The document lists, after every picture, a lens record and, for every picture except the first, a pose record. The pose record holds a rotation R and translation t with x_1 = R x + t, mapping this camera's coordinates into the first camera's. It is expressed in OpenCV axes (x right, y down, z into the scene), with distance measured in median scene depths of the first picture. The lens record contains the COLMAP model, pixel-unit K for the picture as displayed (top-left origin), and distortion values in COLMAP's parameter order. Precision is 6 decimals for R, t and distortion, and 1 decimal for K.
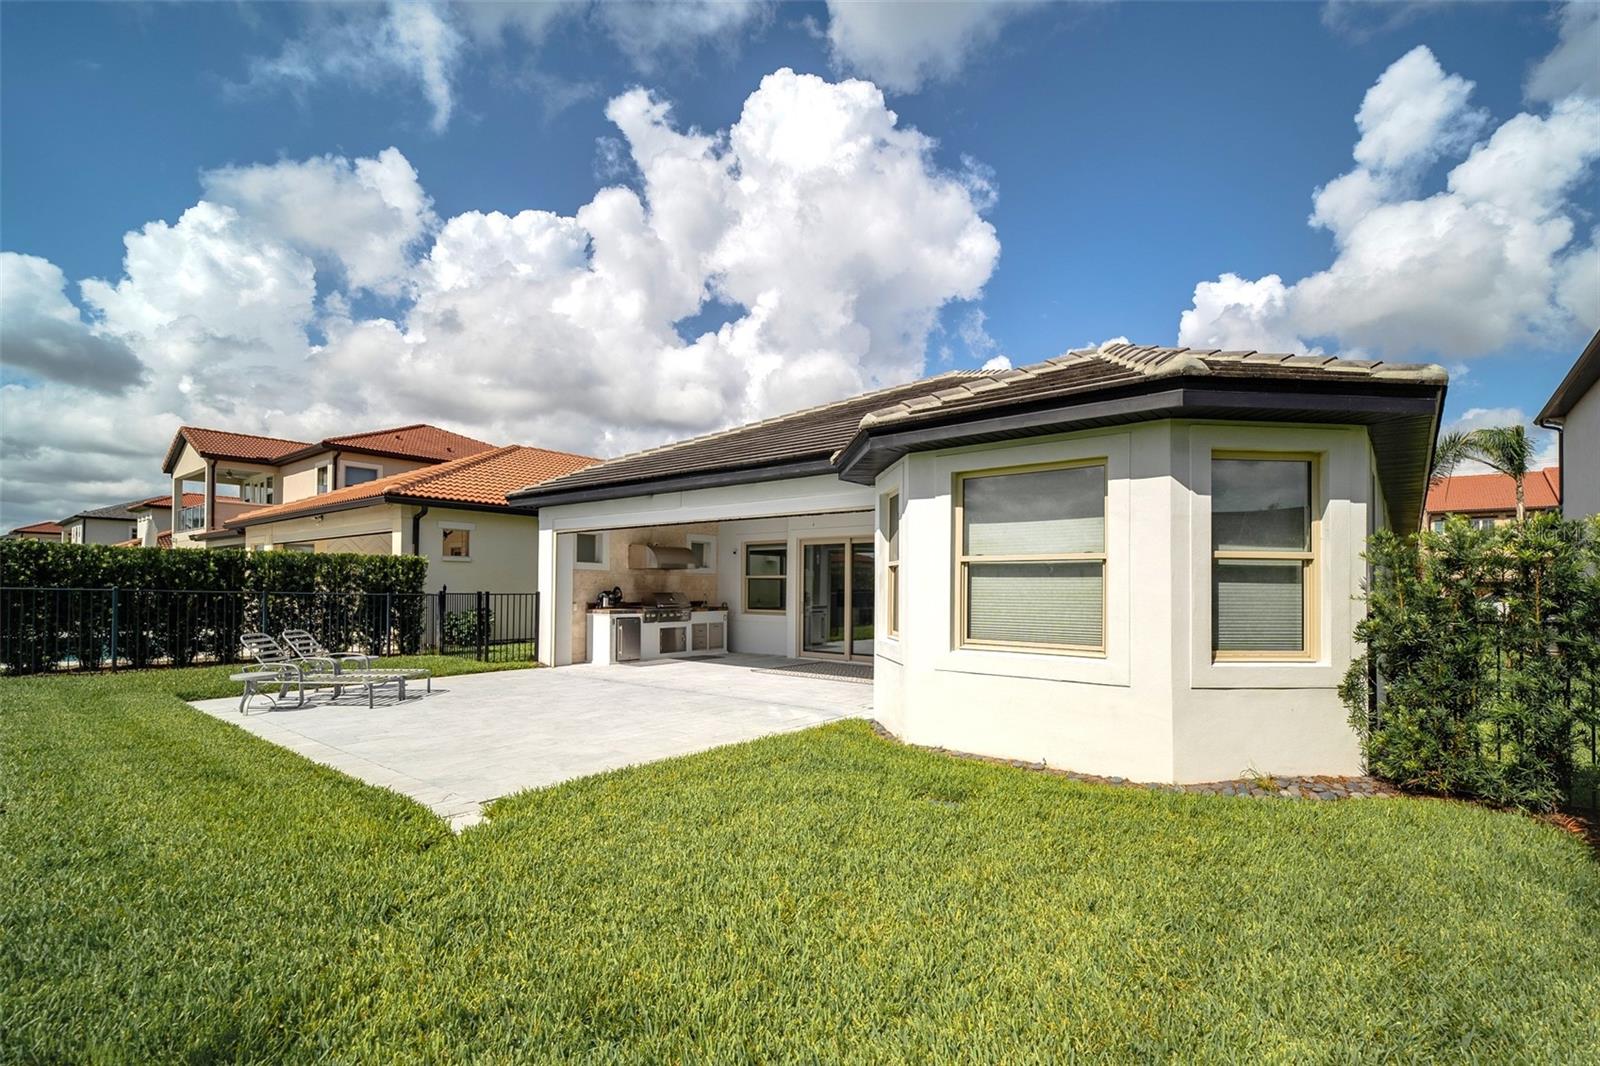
lens RADIAL K [[819.1, 0, 798.6], [0, 819.1, 561.8], [0, 0, 1]] dist [0.000146, -0.009221]
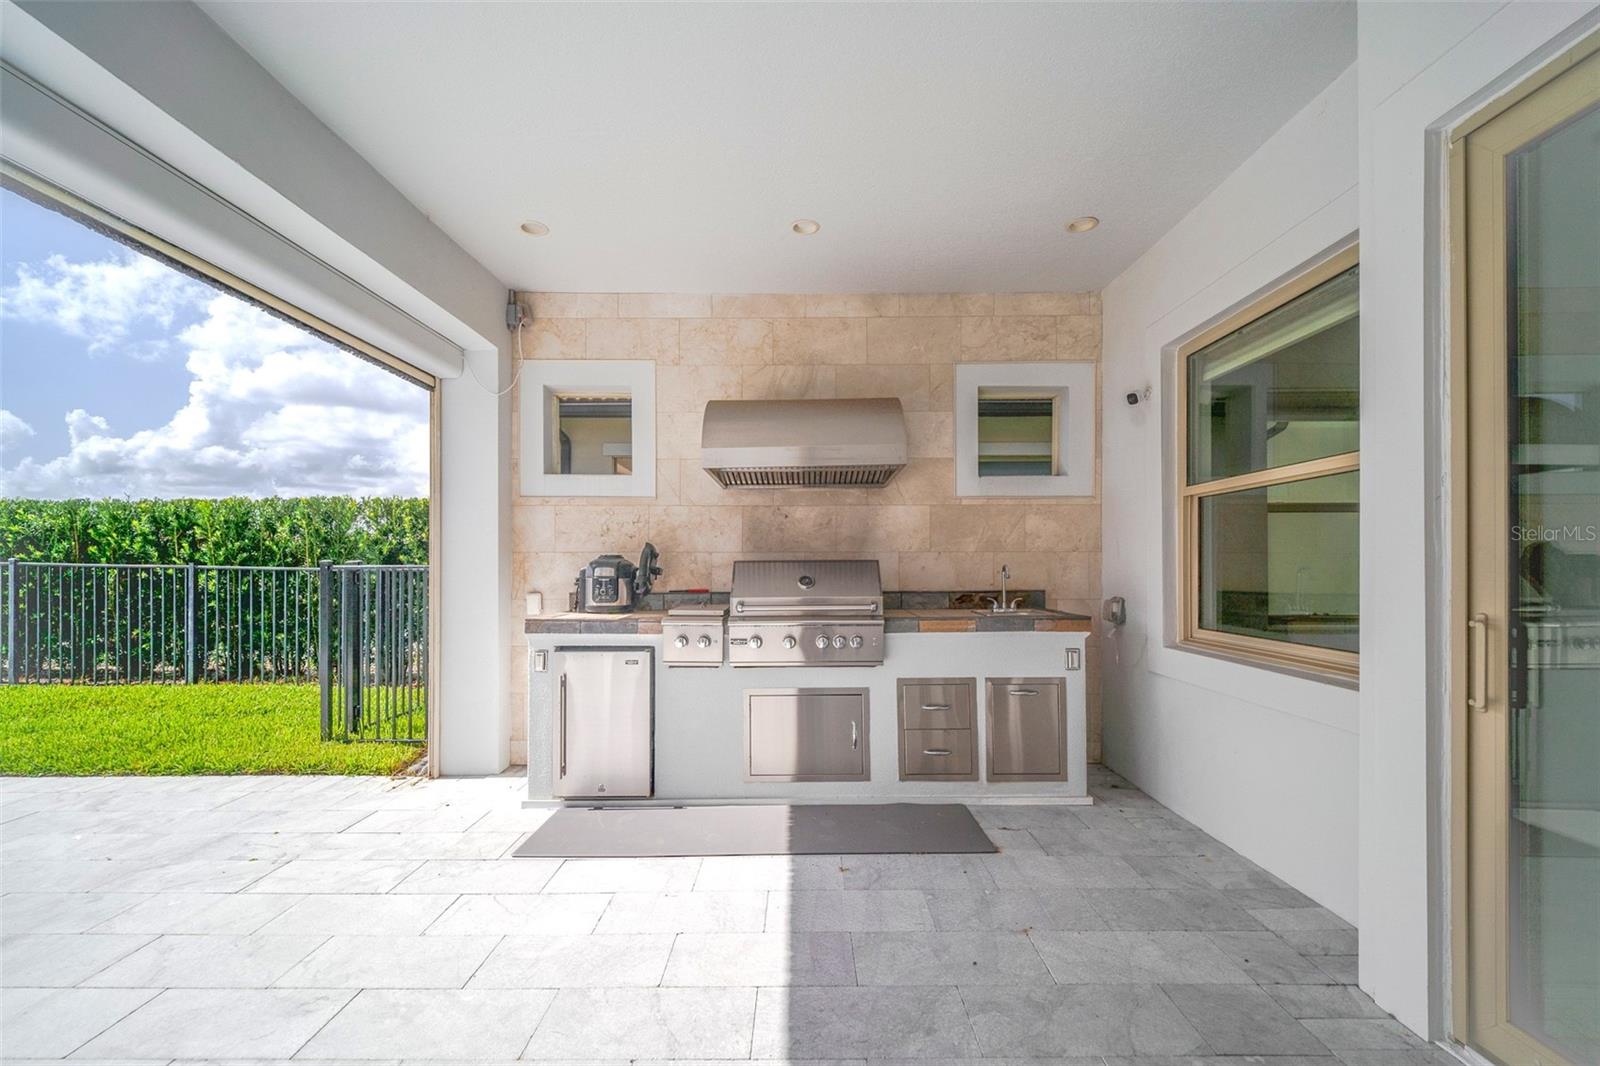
lens RADIAL K [[696.5, 0, 783.9], [0, 696.5, 562.3], [0, 0, 1]] dist [0.014750, -0.000213]
pose [[0.637216, -0.011672, -0.770597, 0.019187], [0.030427, 0.999487, 0.010022, 0.036060], [0.770084, -0.029834, 0.637244, 0.853367]]
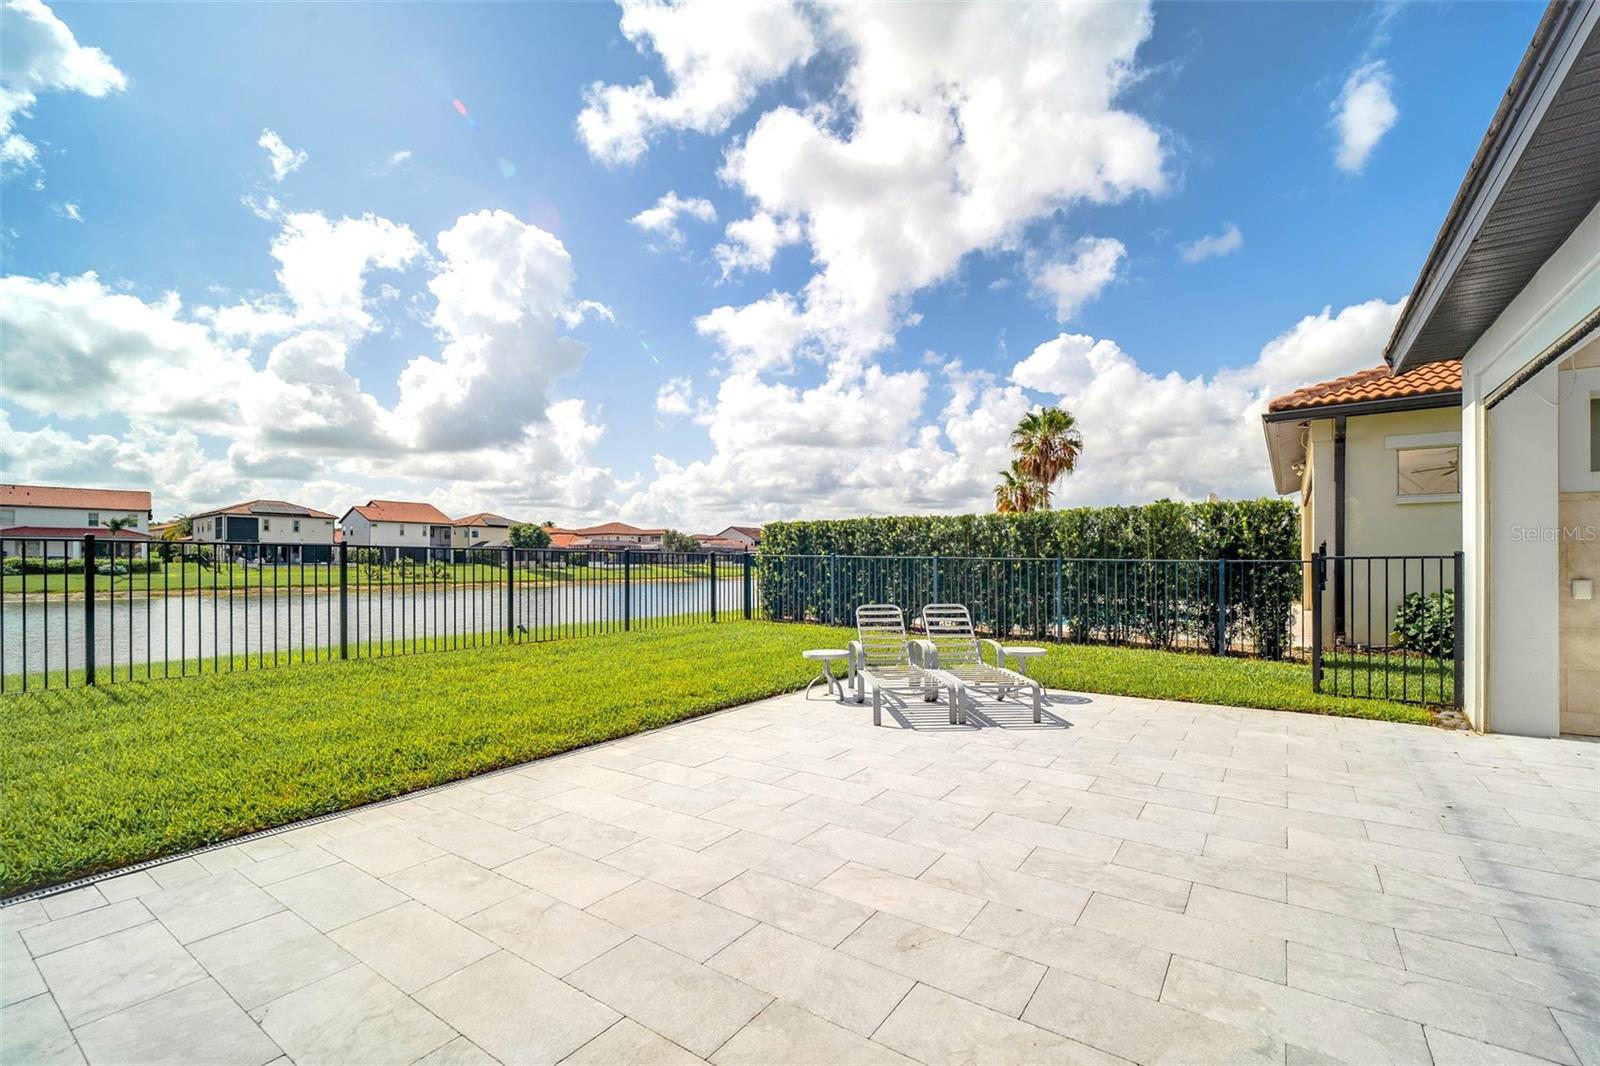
lens RADIAL K [[678.6, 0, 799.8], [0, 678.6, 565.2], [0, 0, 1]] dist [0.001085, 0.000144]
pose [[0.087787, -0.004328, -0.996130, 0.009823], [0.035473, 0.999370, -0.001216, 0.029597], [0.995508, -0.035229, 0.087885, 0.580357]]
